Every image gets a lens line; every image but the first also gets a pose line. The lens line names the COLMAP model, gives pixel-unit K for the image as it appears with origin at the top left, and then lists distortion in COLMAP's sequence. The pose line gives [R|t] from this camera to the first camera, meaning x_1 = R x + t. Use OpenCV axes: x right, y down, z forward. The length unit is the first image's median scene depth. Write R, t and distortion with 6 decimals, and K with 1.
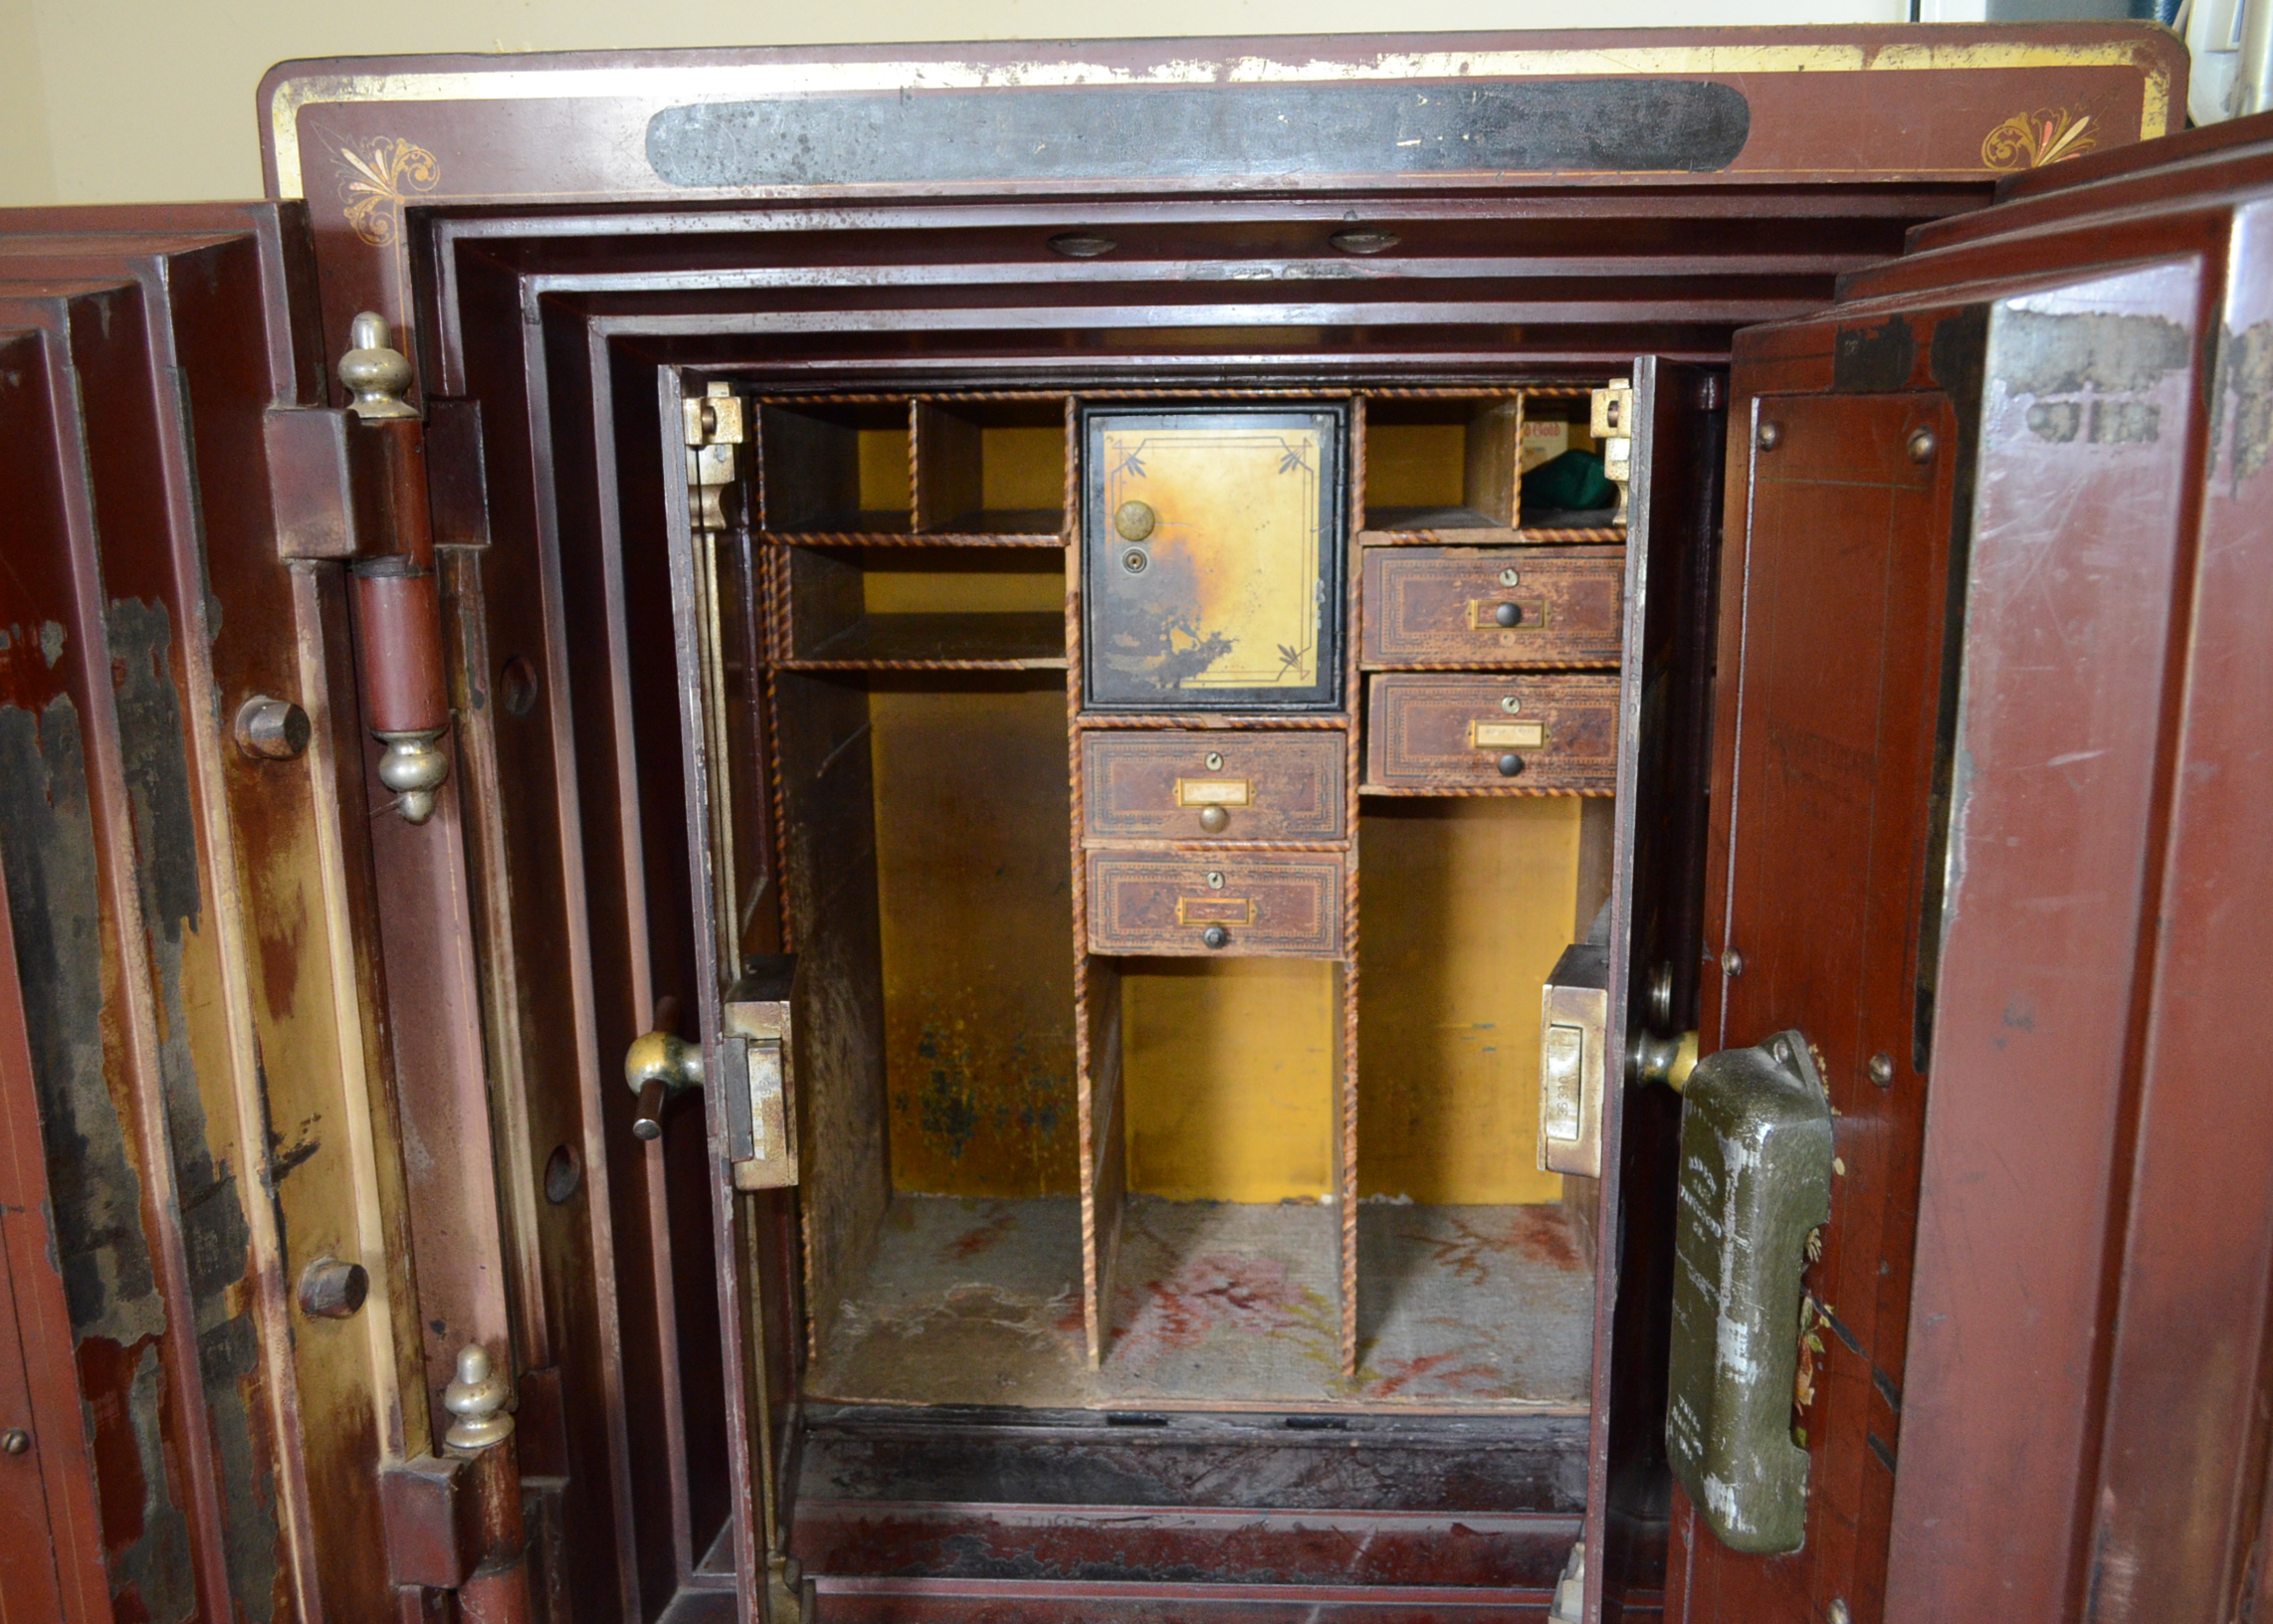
lens RADIAL K [[1881.0, 0, 1163.8], [0, 1881.0, 820.6], [0, 0, 1]] dist [-0.011277, 0.004318]
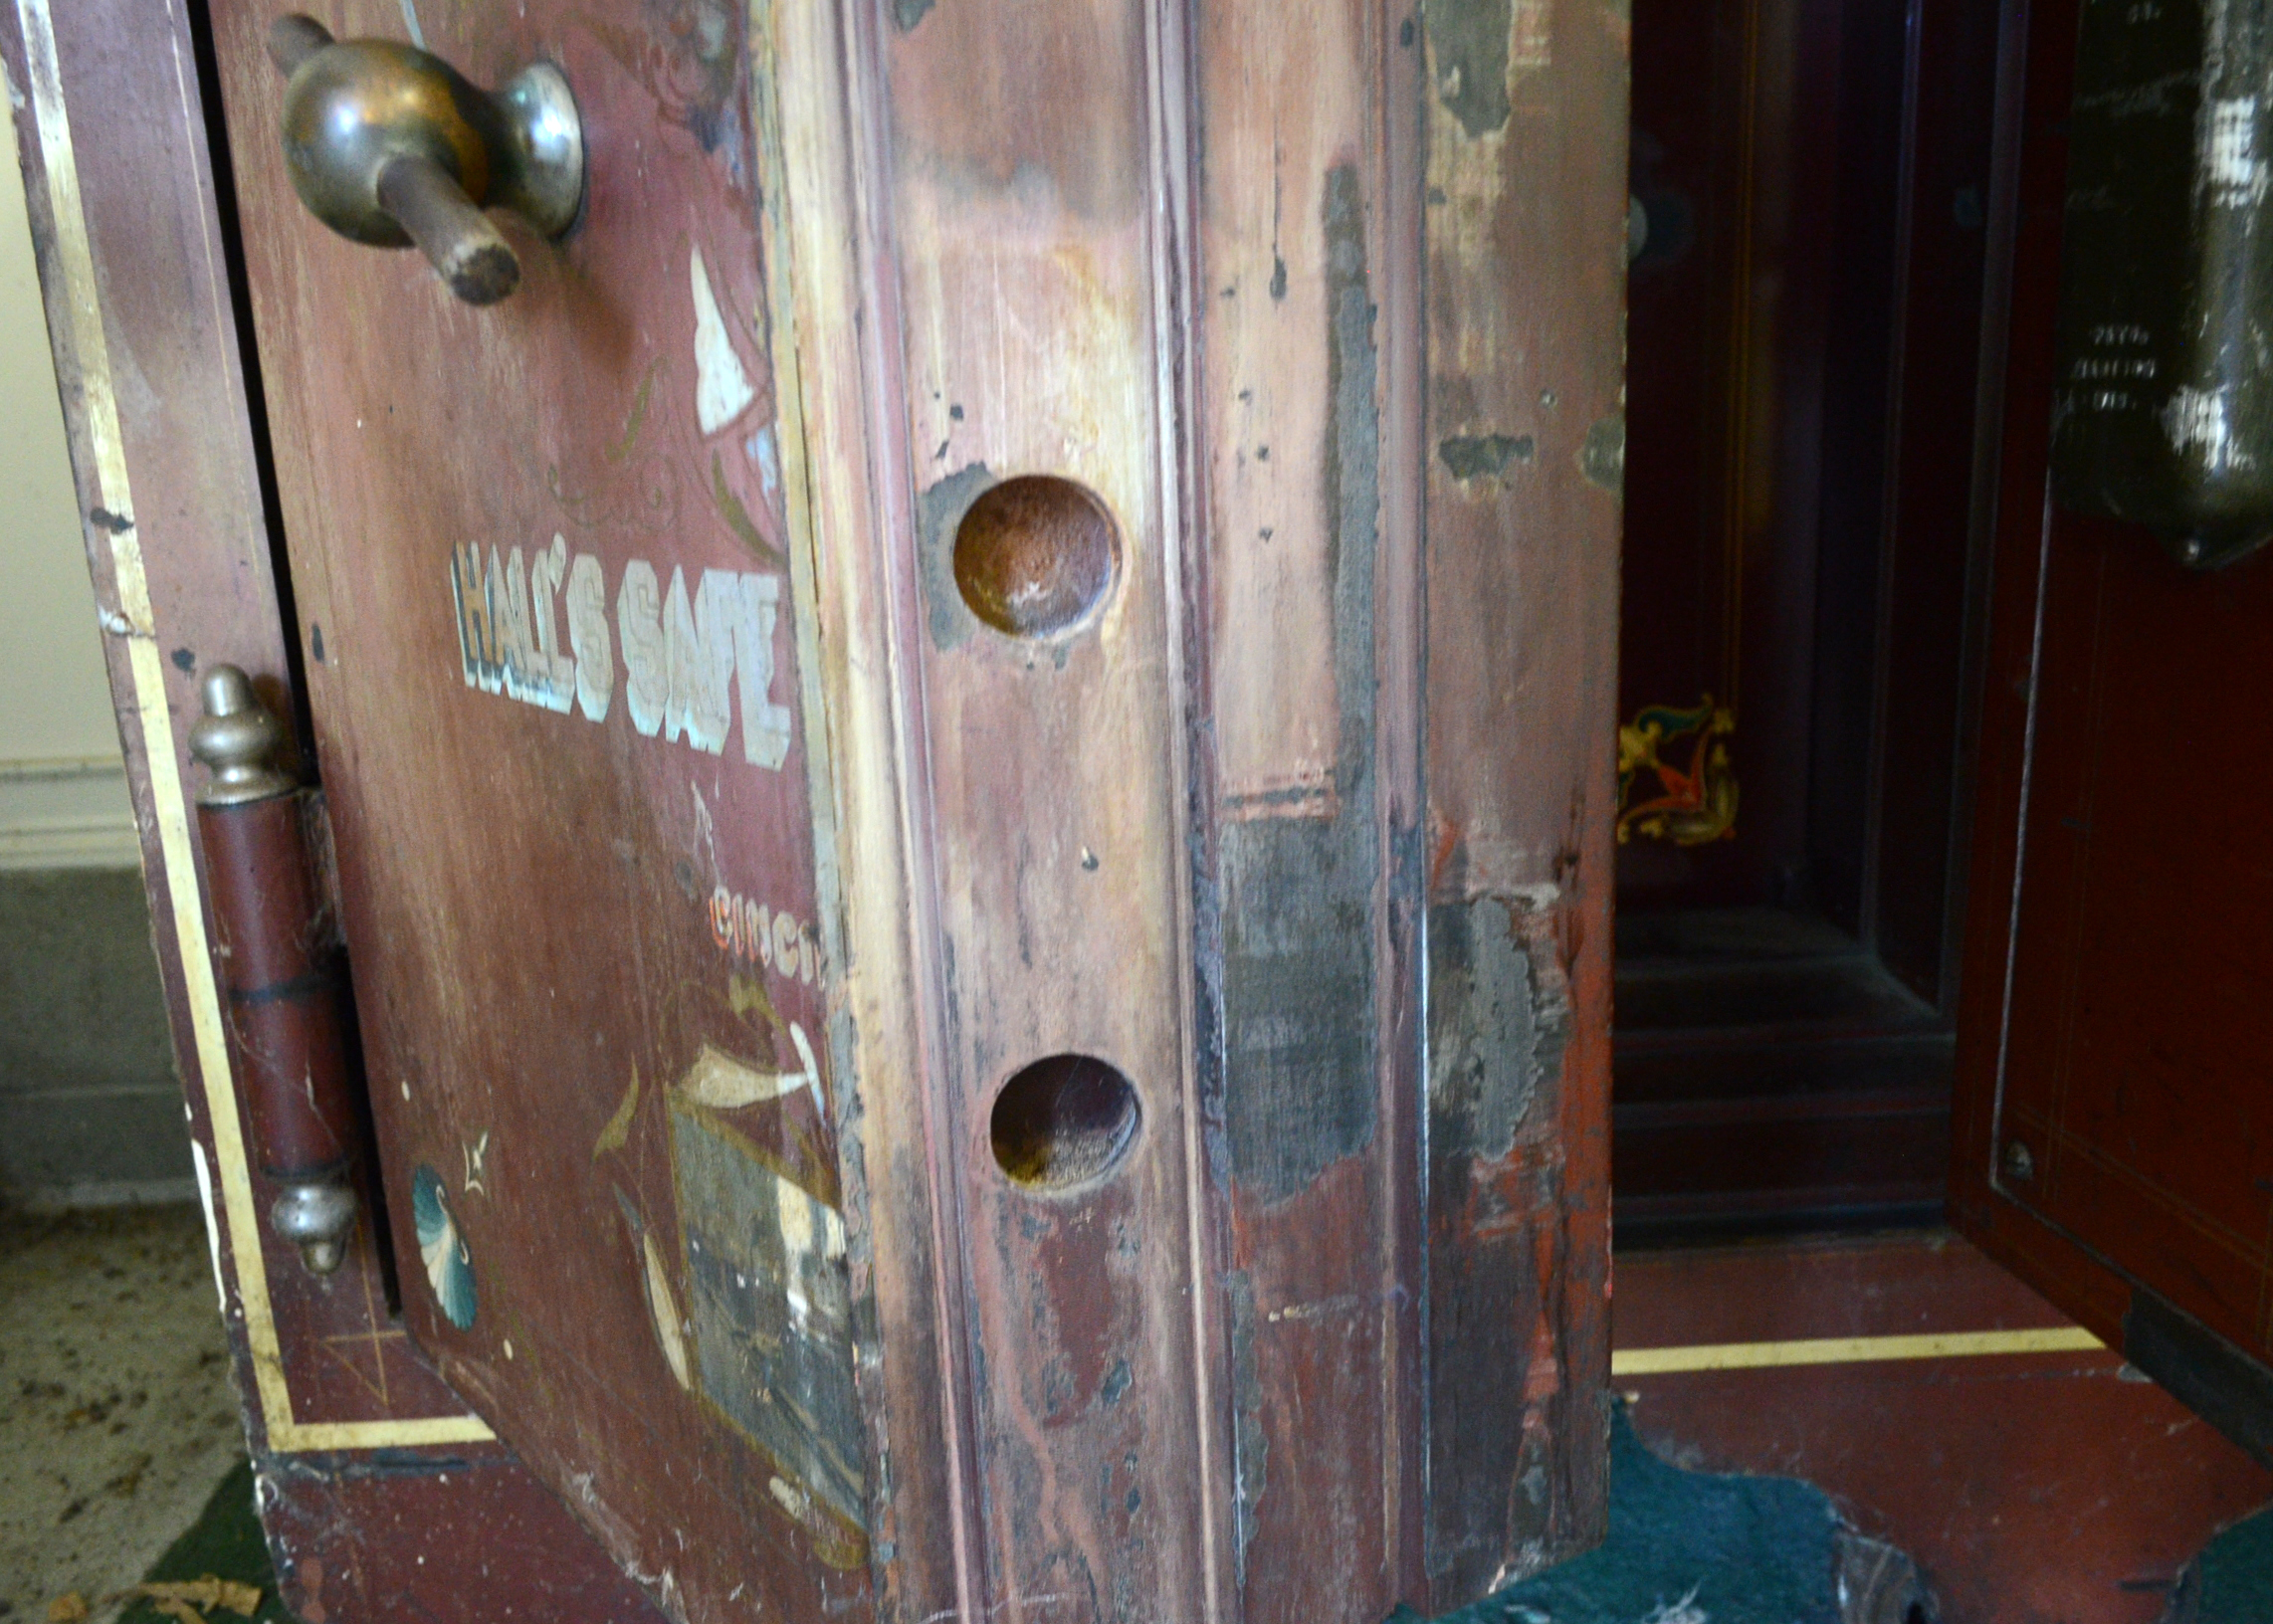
lens RADIAL K [[1881.0, 0, 1163.8], [0, 1881.0, 820.6], [0, 0, 1]] dist [-0.011277, 0.004318]
pose [[0.995785, -0.049685, 0.077093, -0.067155], [0.047578, 0.998449, 0.028928, 0.278207], [-0.078411, -0.025138, 0.996604, 0.231817]]
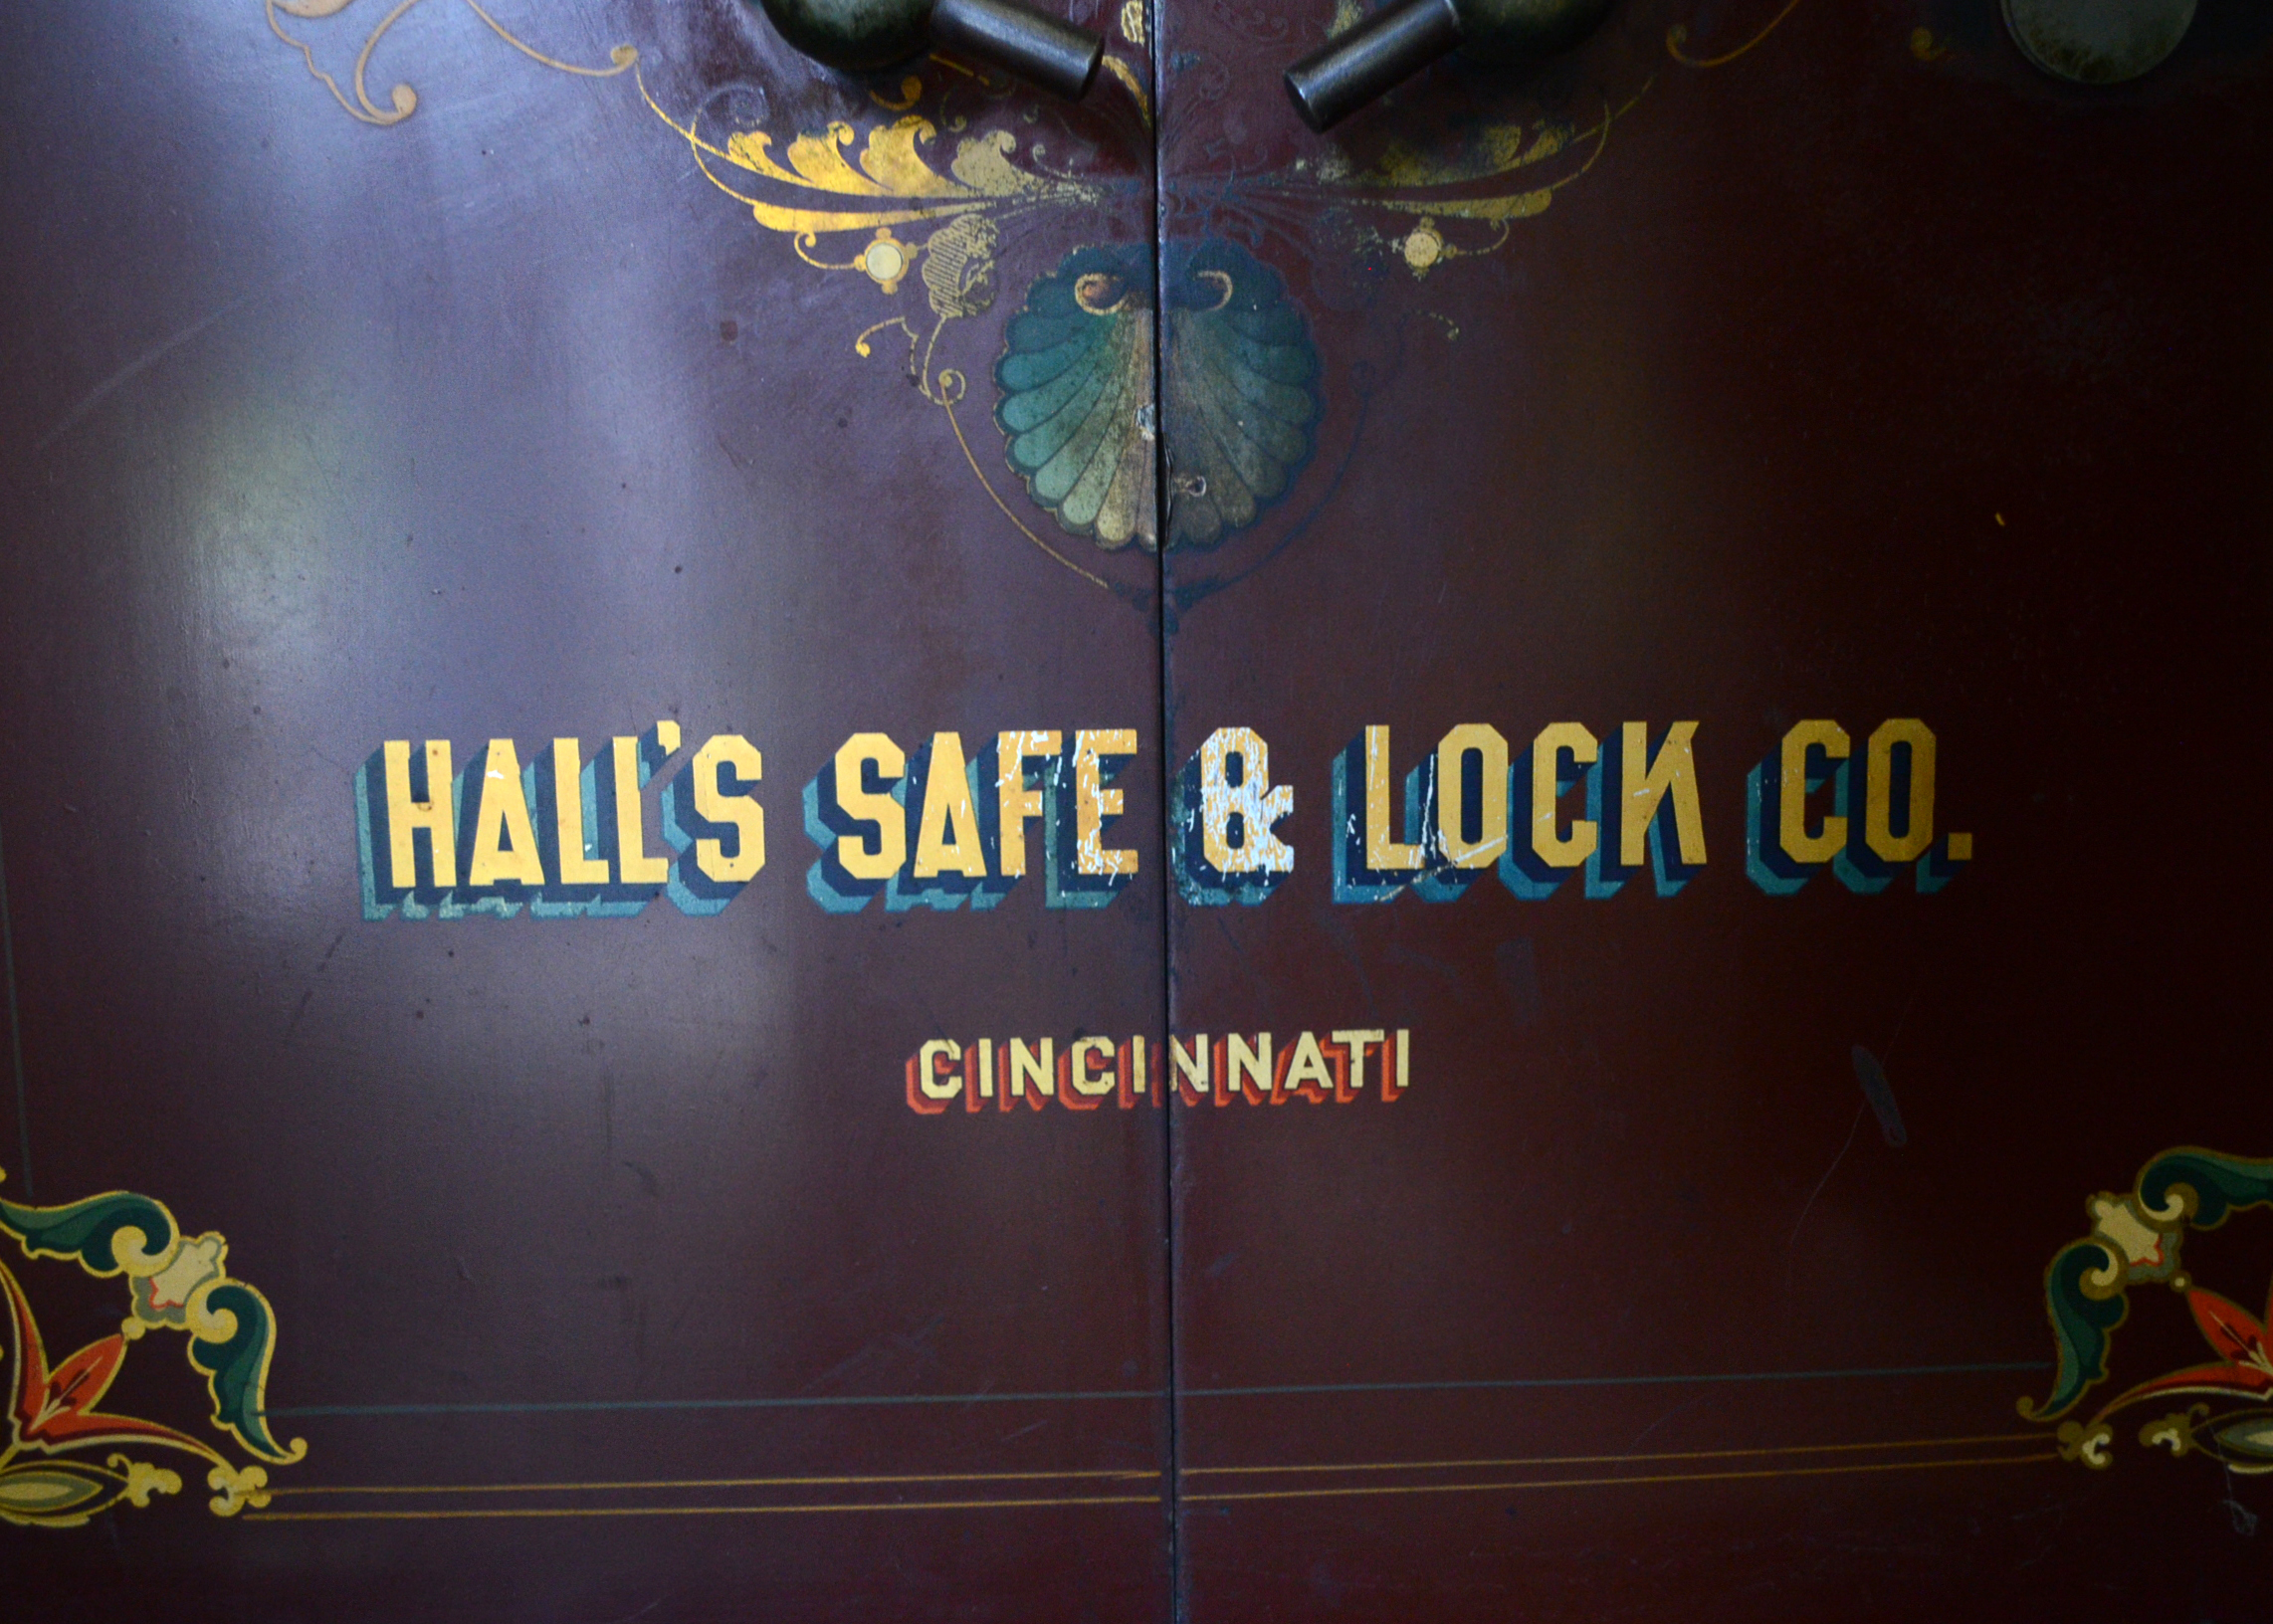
lens RADIAL K [[2604.6, 0, 1149.6], [0, 2604.6, 826.8], [0, 0, 1]] dist [-0.004739, -0.030545]
pose [[0.997152, -0.017071, 0.073457, -0.006350], [0.021403, 0.998053, -0.058589, 0.228912], [-0.072314, 0.059994, 0.995576, 0.579022]]
